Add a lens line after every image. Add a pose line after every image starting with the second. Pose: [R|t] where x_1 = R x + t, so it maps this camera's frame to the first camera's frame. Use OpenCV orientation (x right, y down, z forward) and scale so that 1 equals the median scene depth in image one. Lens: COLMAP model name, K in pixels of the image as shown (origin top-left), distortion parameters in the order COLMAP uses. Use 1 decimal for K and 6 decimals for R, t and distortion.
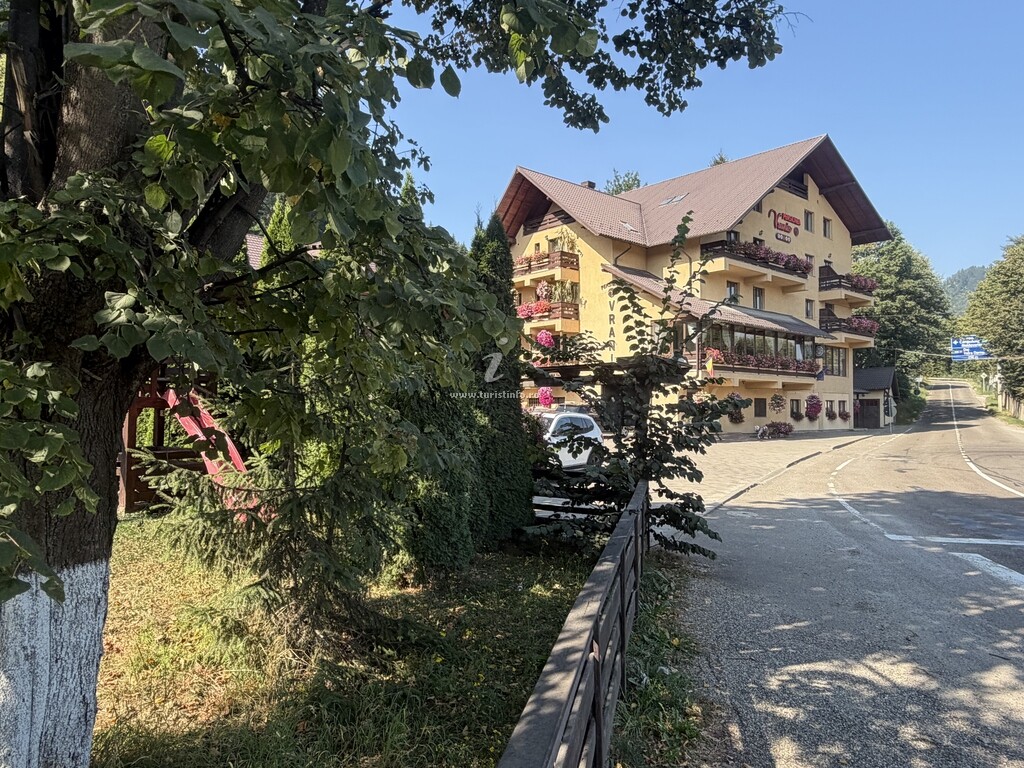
lens RADIAL K [[719.1, 0, 508.1], [0, 719.1, 385.0], [0, 0, 1]] dist [0.006878, 0.001182]
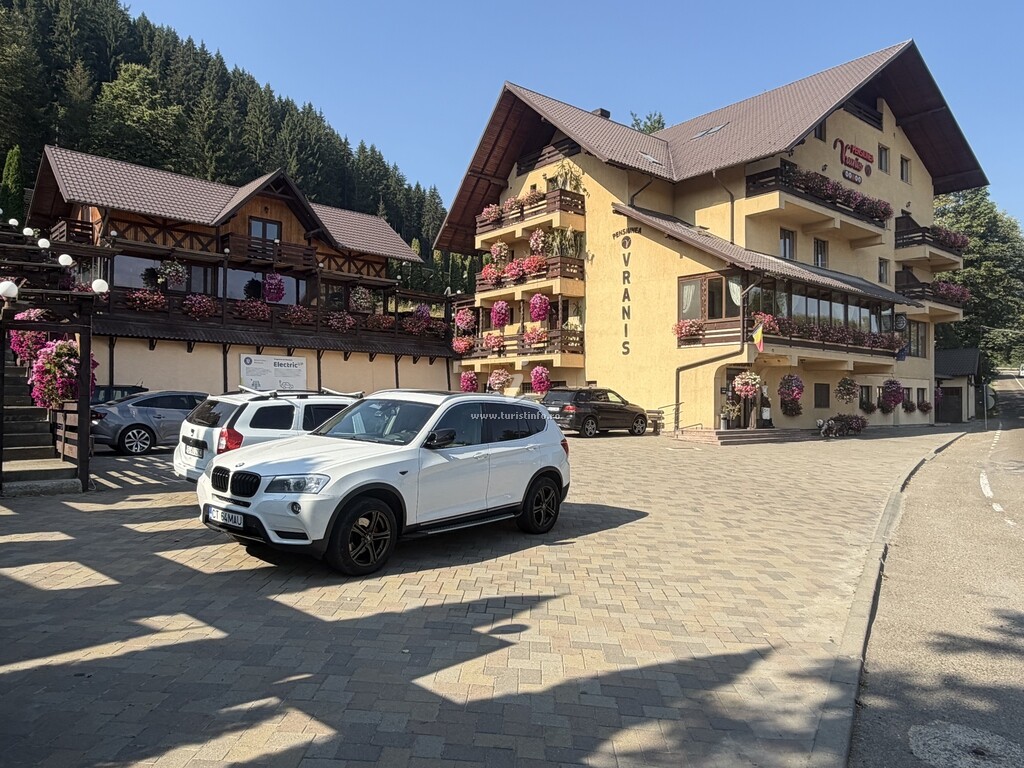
lens RADIAL K [[719.1, 0, 516.5], [0, 719.1, 382.8], [0, 0, 1]] dist [0.006878, 0.001182]
pose [[0.999453, 0.003242, -0.032911, 0.049137], [-0.002921, 0.999948, 0.009790, 0.010738], [0.032941, -0.009688, 0.999410, 0.219308]]
